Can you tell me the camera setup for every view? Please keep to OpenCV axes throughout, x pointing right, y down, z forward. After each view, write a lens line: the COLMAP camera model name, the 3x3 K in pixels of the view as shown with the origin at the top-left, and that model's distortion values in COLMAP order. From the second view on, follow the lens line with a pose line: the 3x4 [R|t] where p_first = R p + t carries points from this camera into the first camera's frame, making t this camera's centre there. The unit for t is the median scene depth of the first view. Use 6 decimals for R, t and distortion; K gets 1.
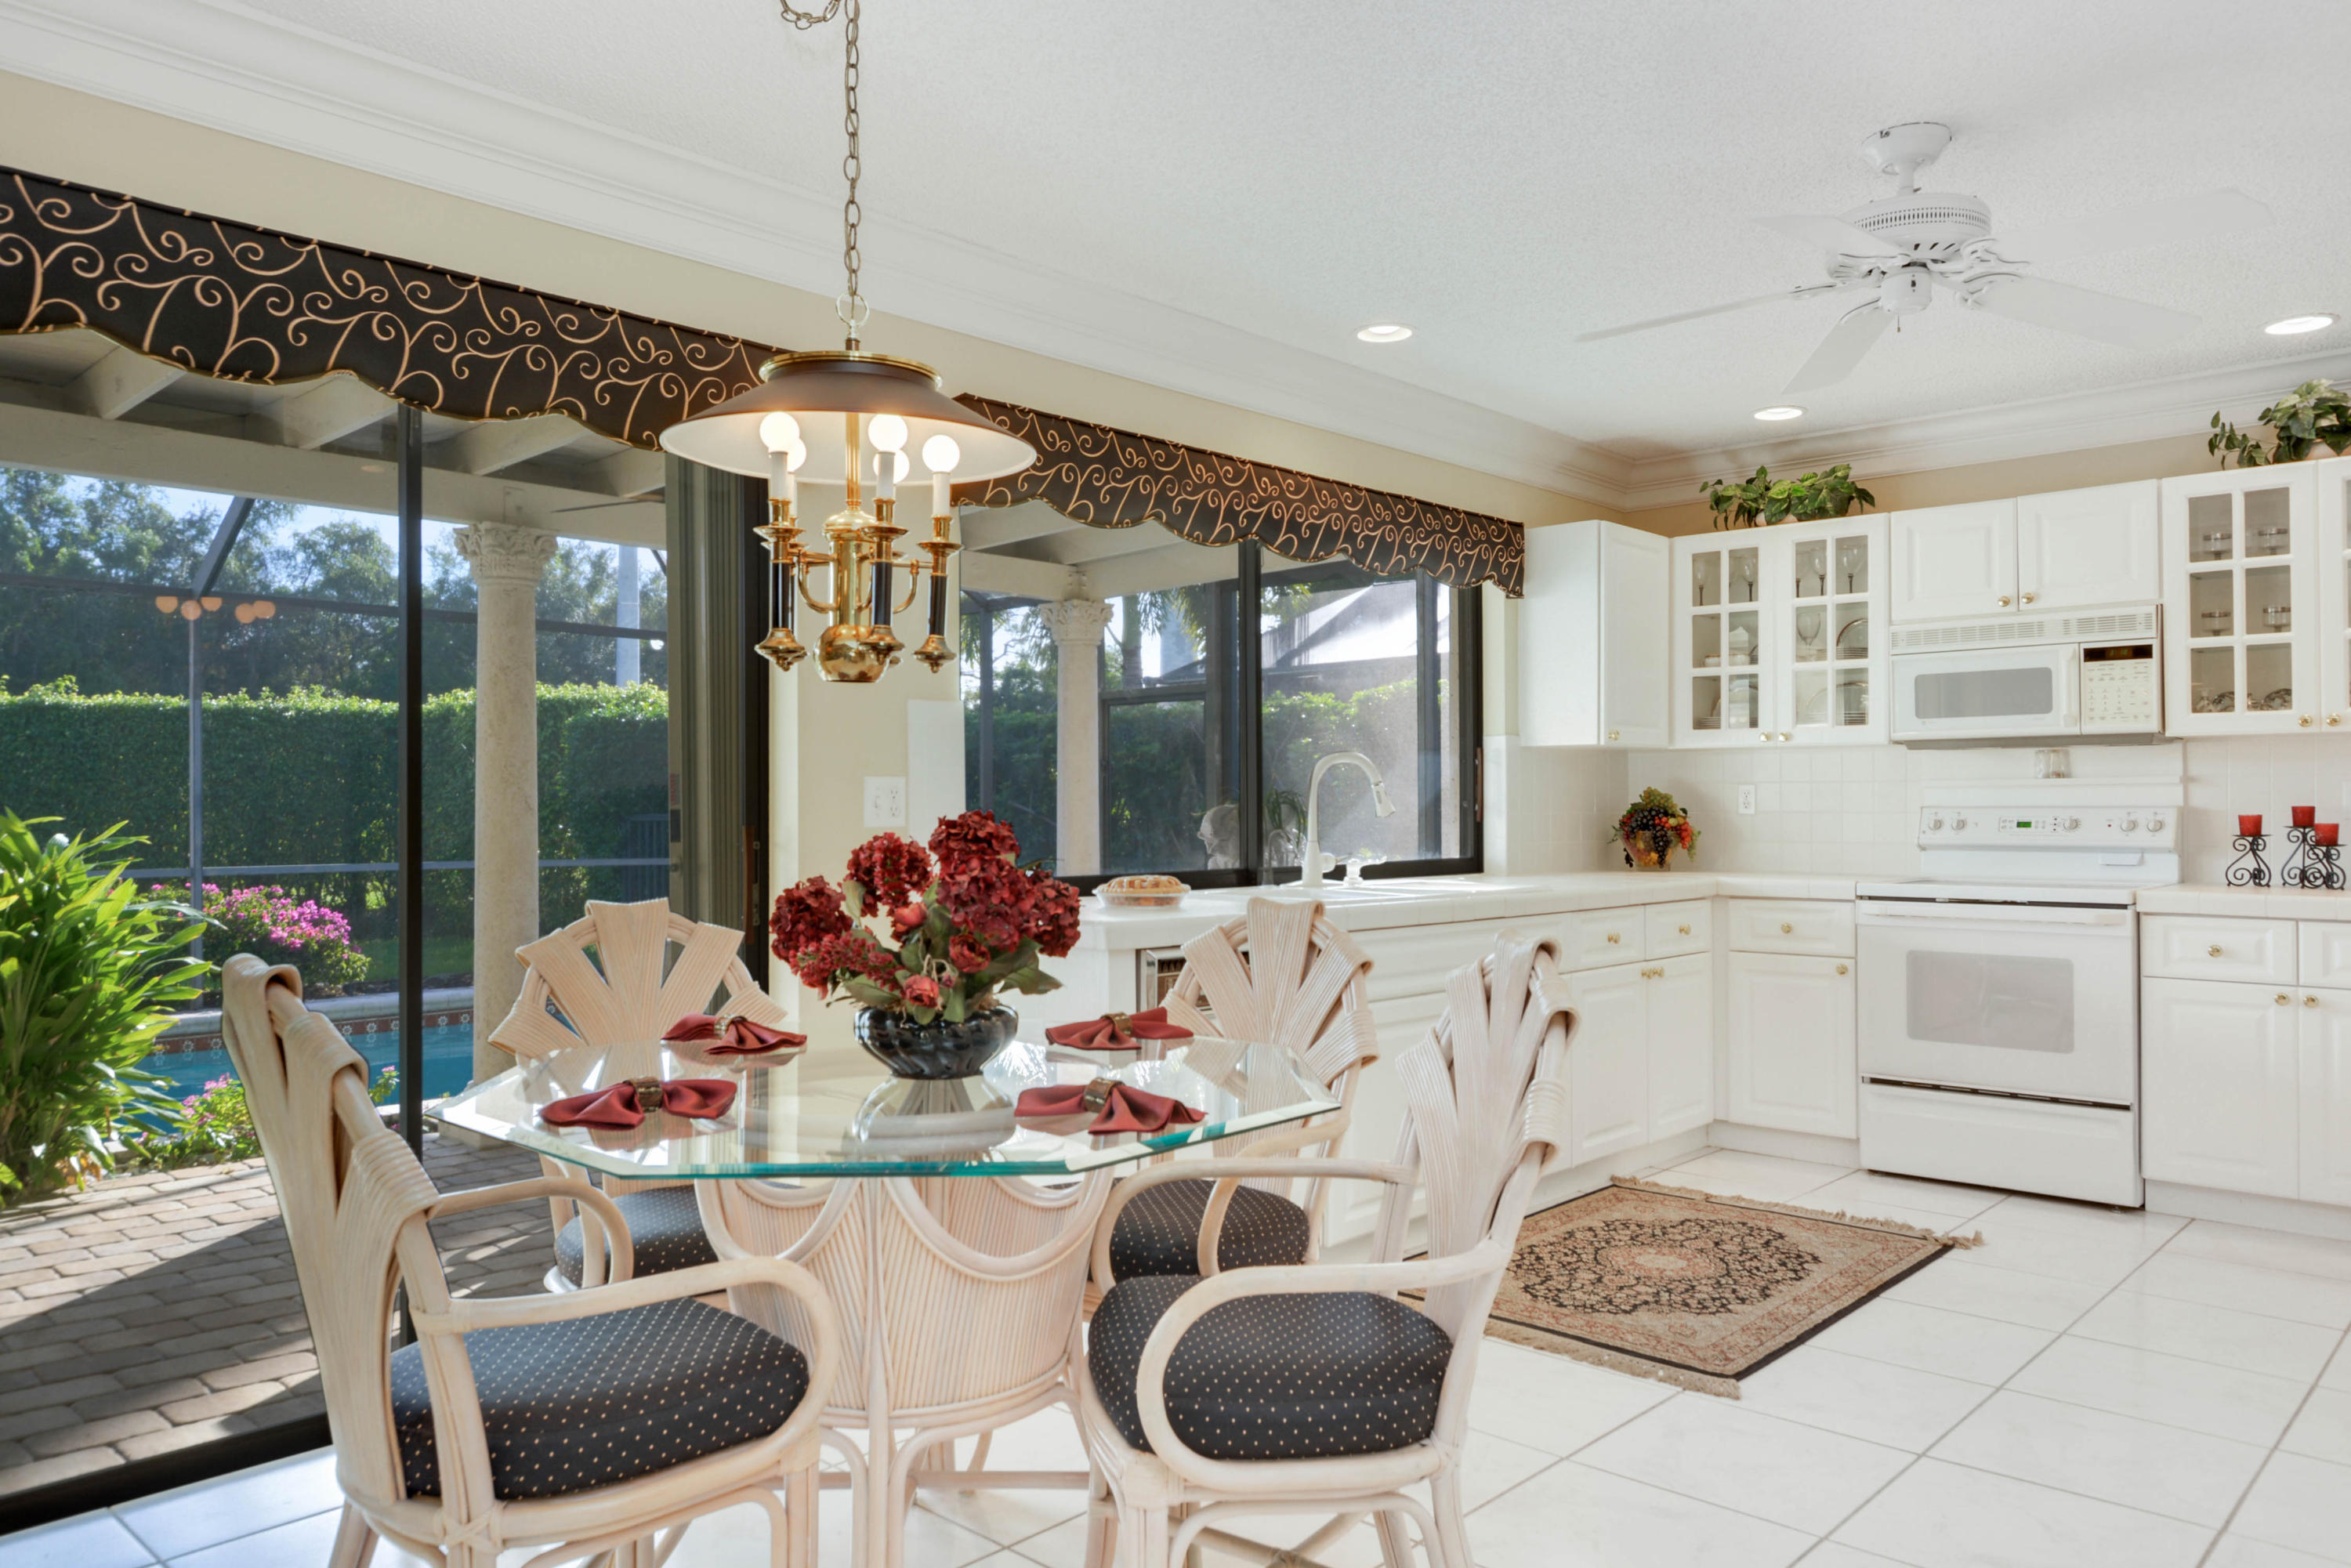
lens RADIAL K [[1584.5, 0, 1171.0], [0, 1584.5, 788.6], [0, 0, 1]] dist [0.000213, 0.003831]
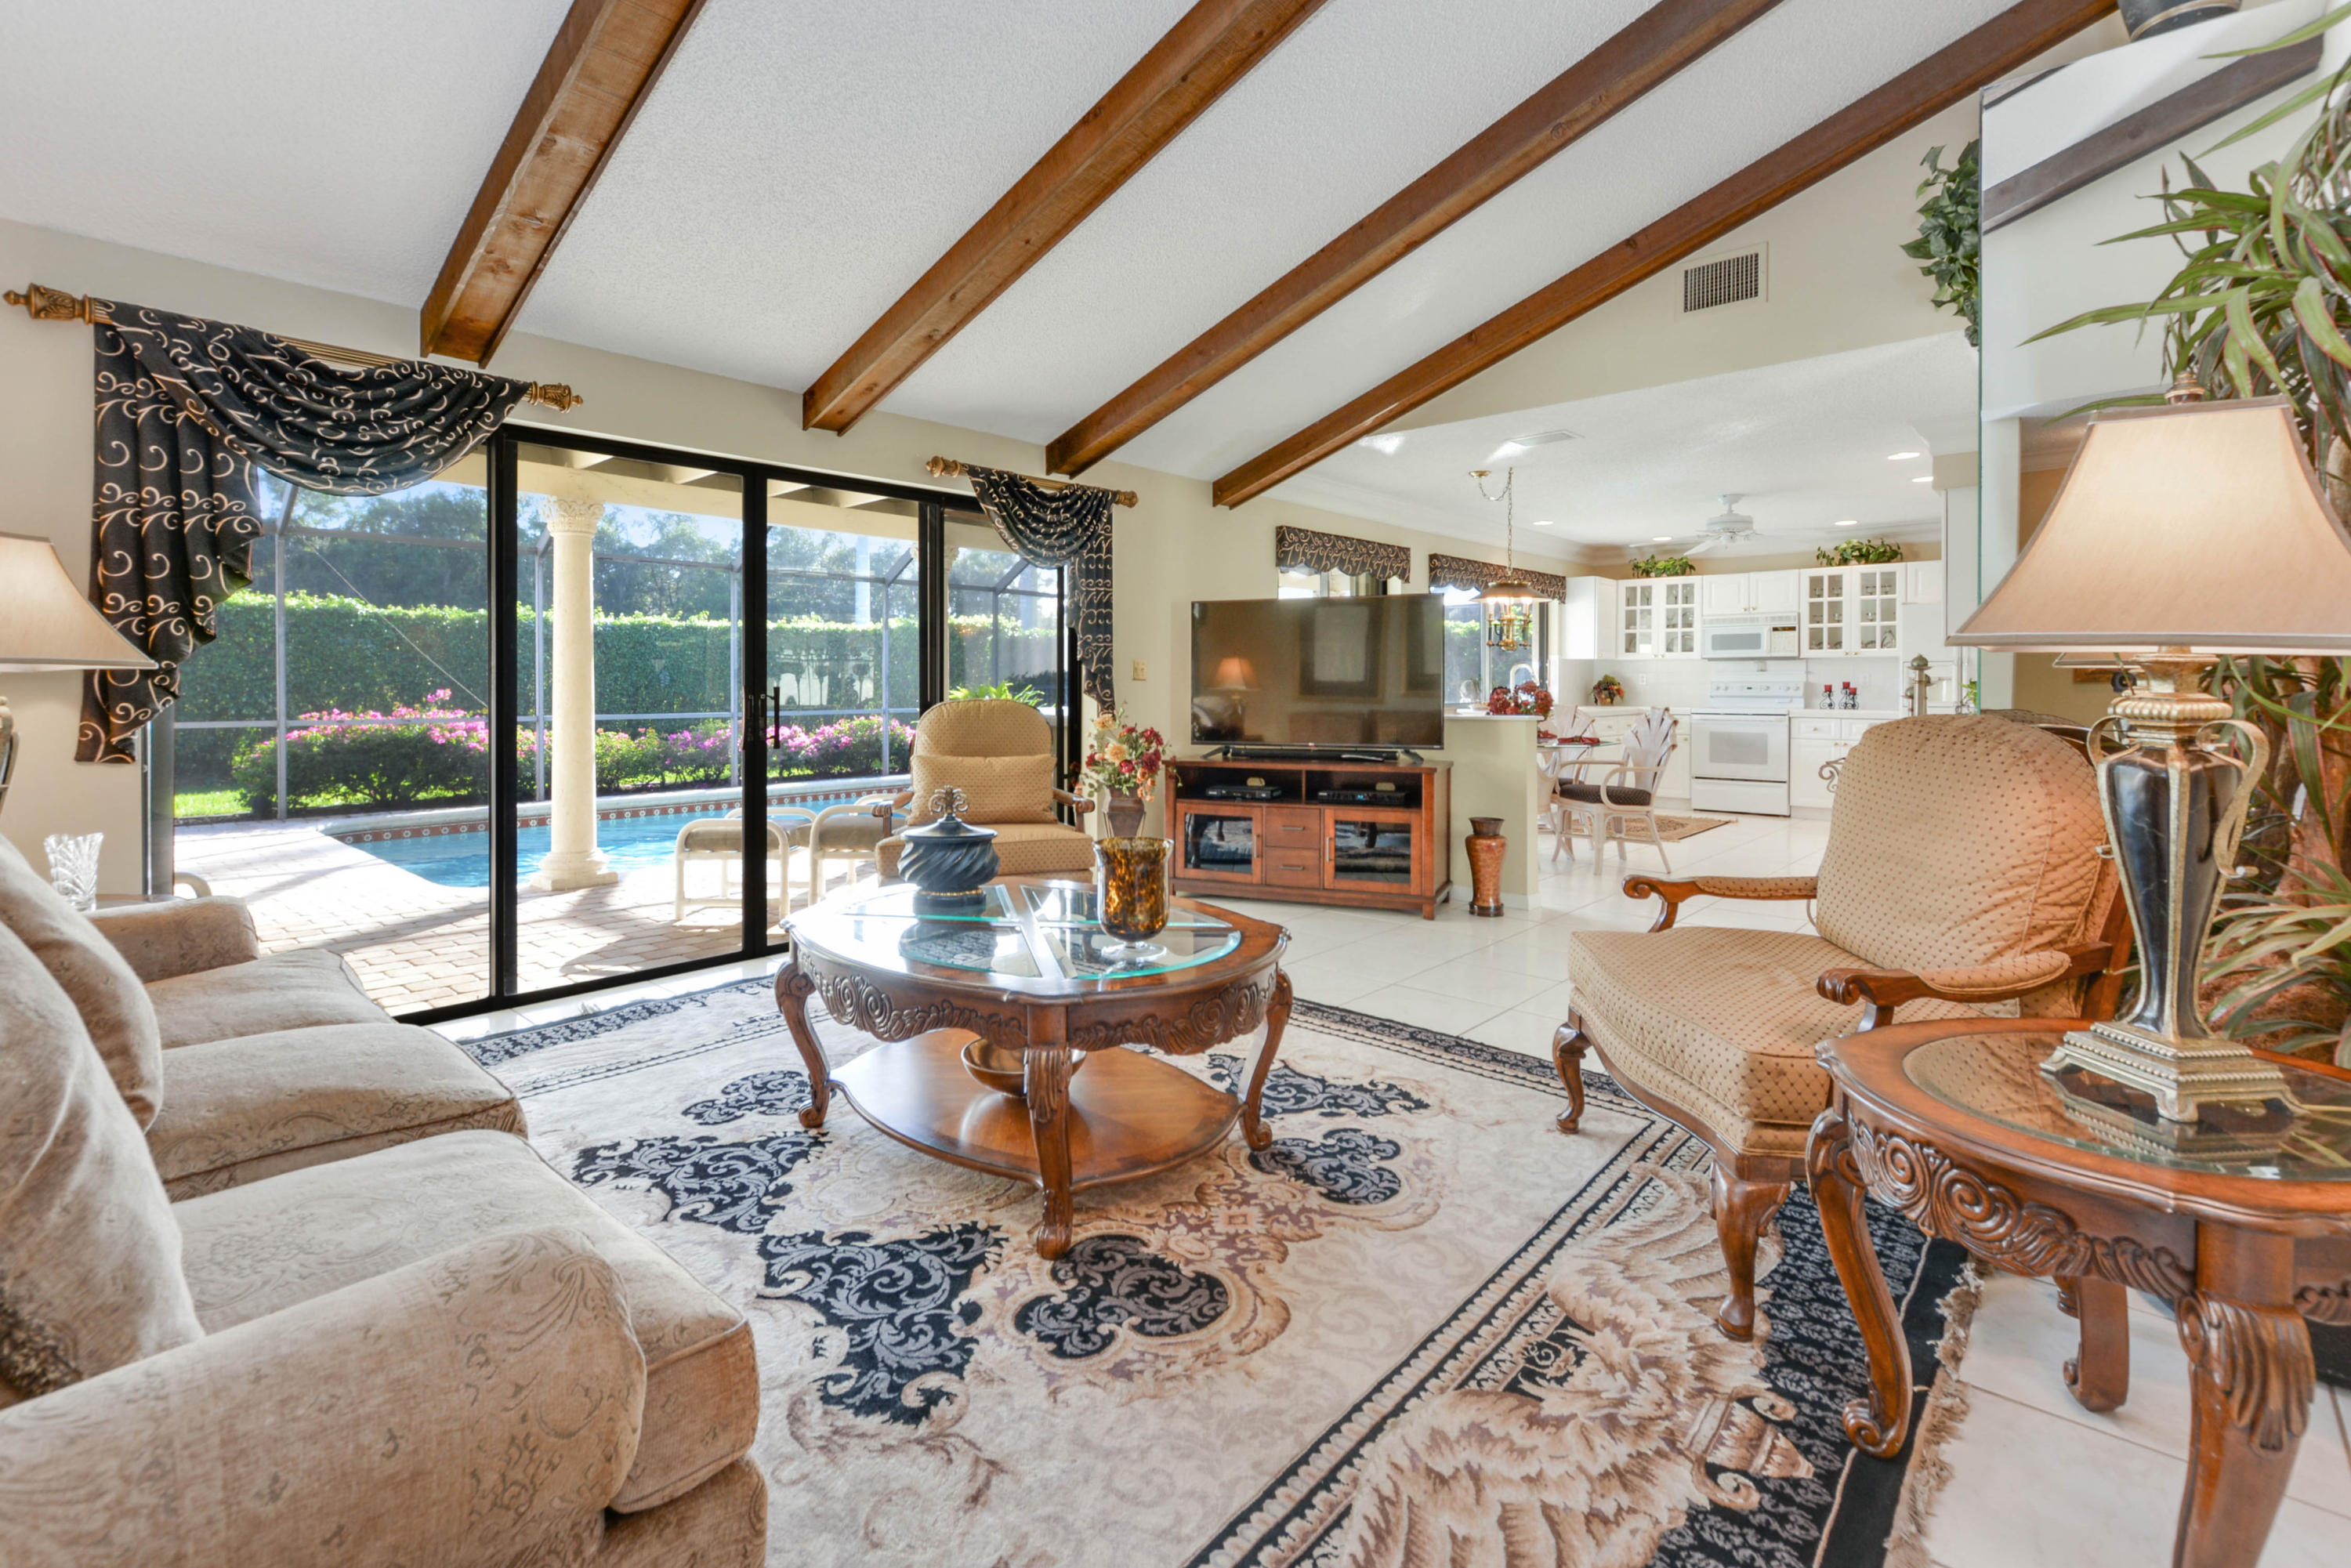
lens RADIAL K [[1053.7, 0, 1157.5], [0, 1053.7, 694.1], [0, 0, 1]] dist [0.005467, 0.000508]
pose [[0.999944, 0.001541, 0.010425, -0.554076], [-0.001788, 0.999717, 0.023730, -0.009455], [-0.010385, -0.023747, 0.999664, -0.897299]]
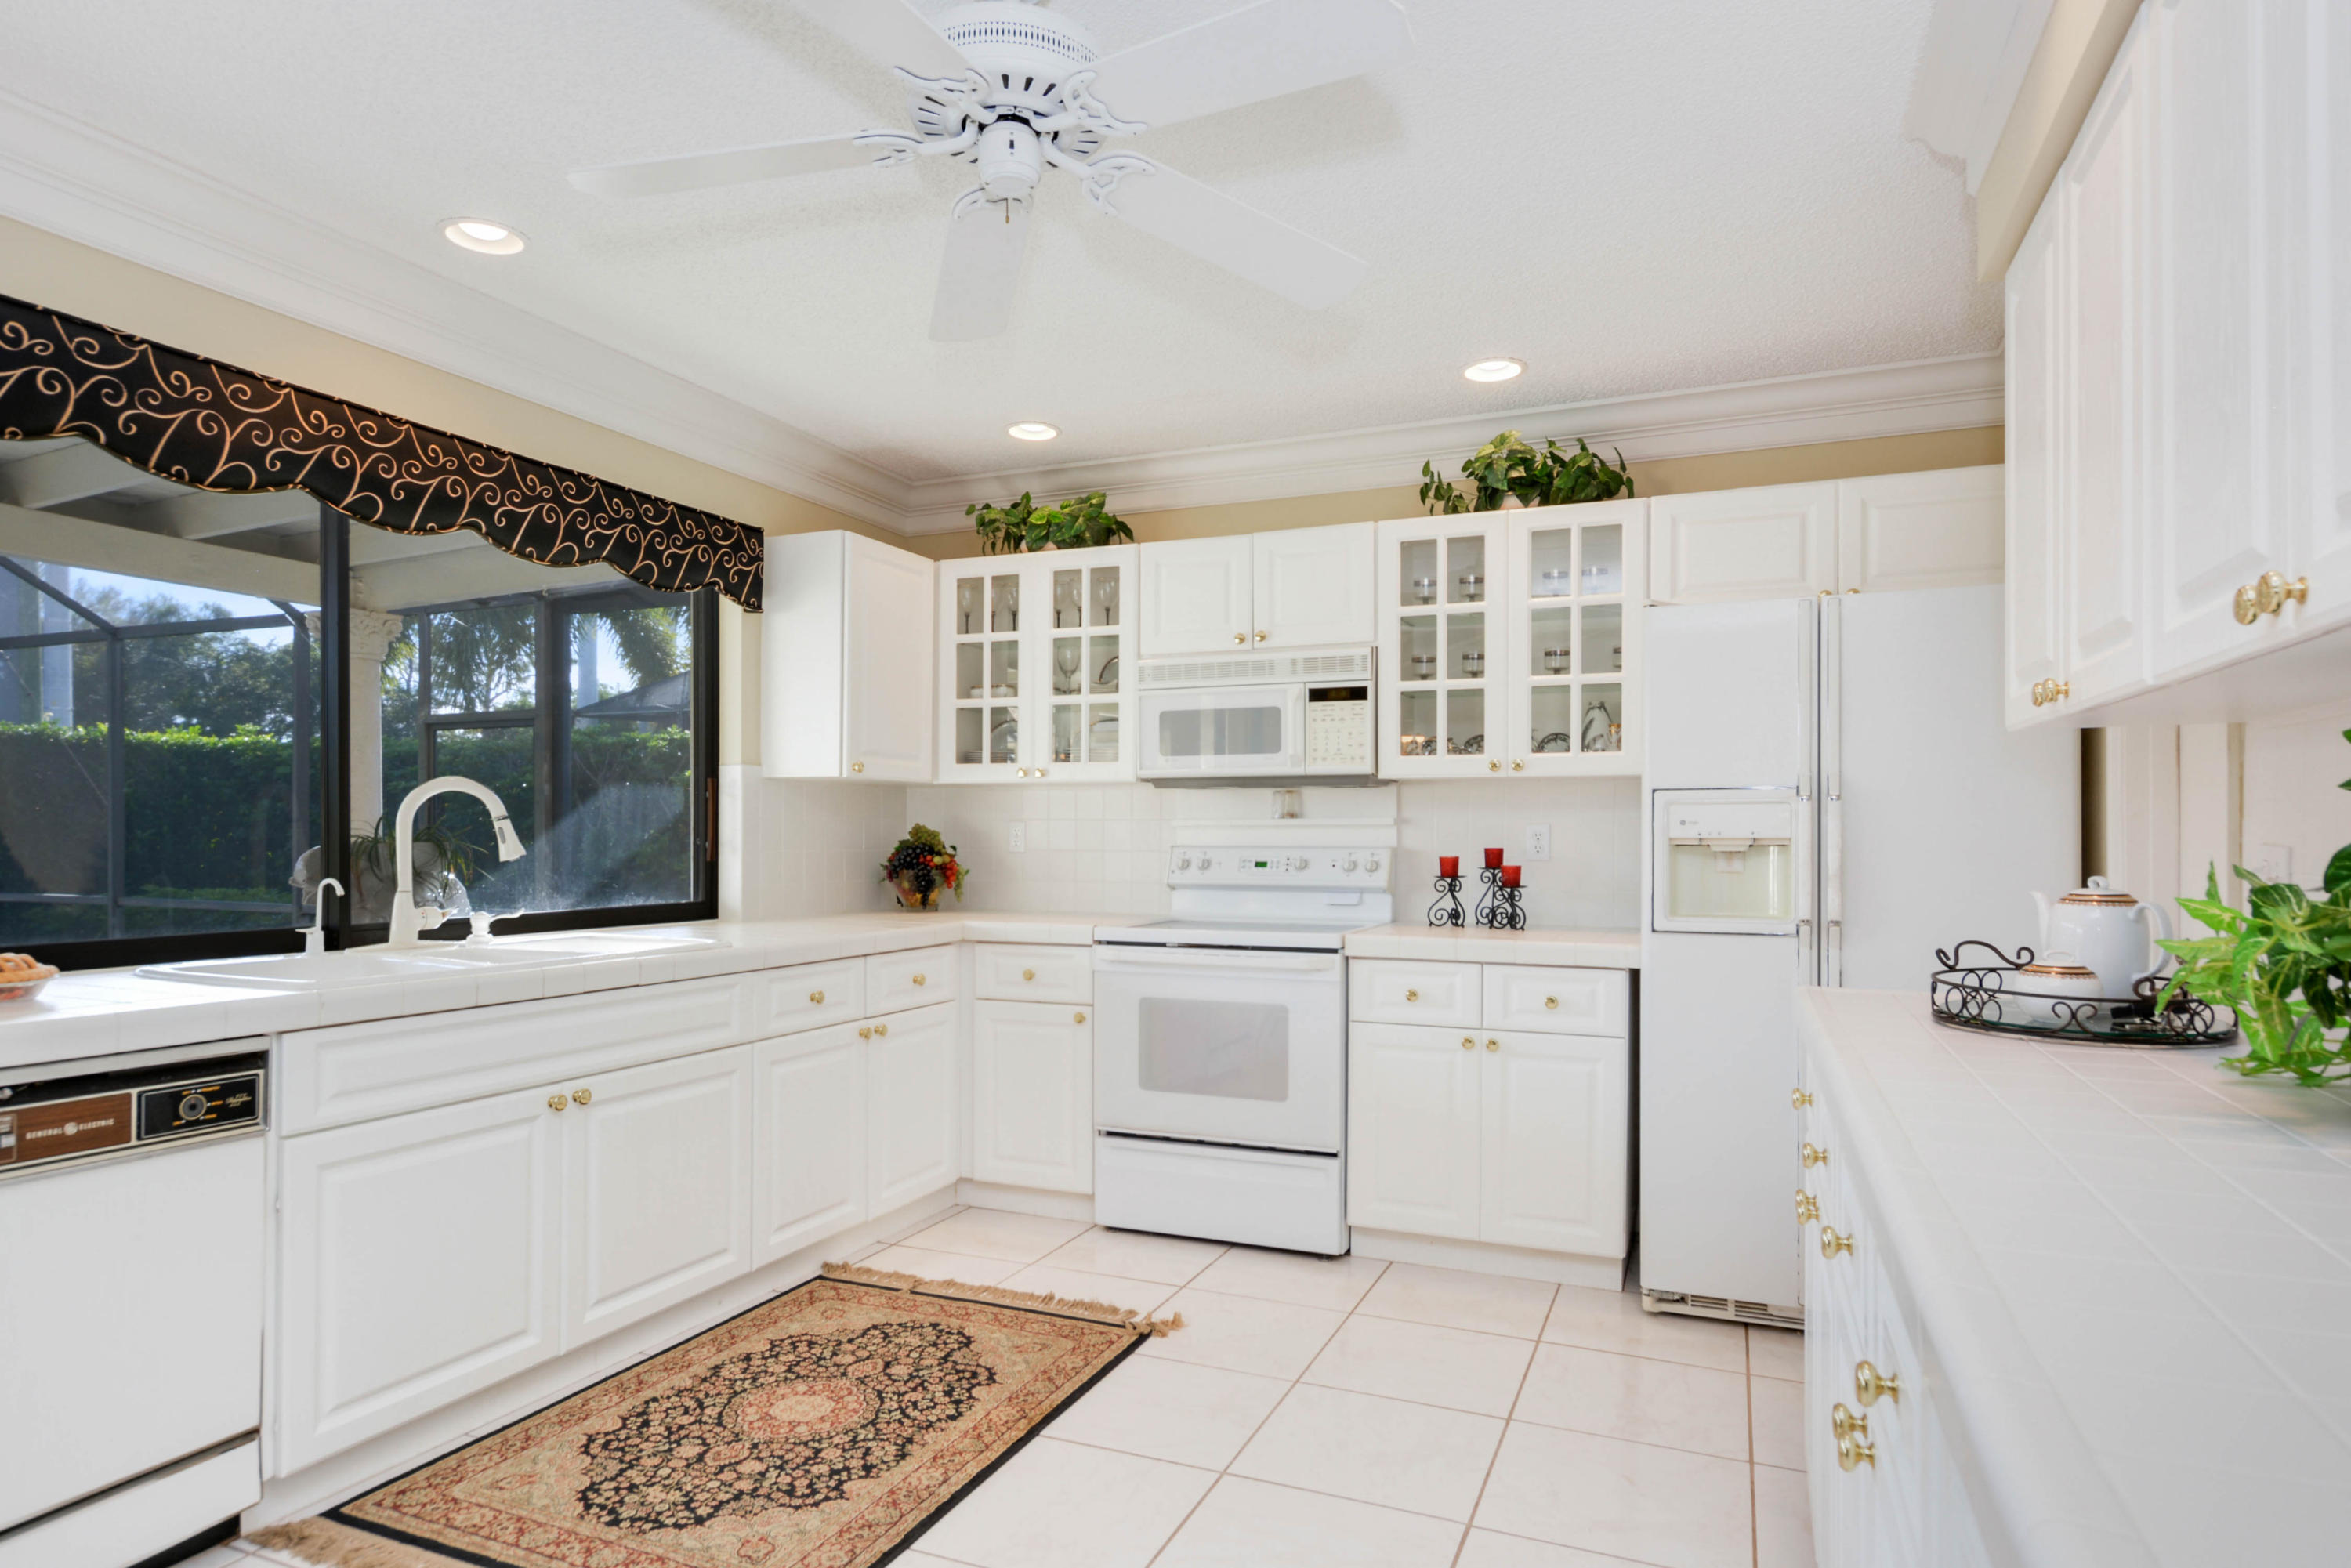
lens RADIAL K [[1305.2, 0, 1148.5], [0, 1305.2, 840.2], [0, 0, 1]] dist [0.017247, -0.000019]
pose [[0.945221, 0.003521, 0.326412, 0.210551], [-0.009263, 0.999828, 0.016039, -0.005512], [-0.326299, -0.018184, 0.945092, 0.253263]]
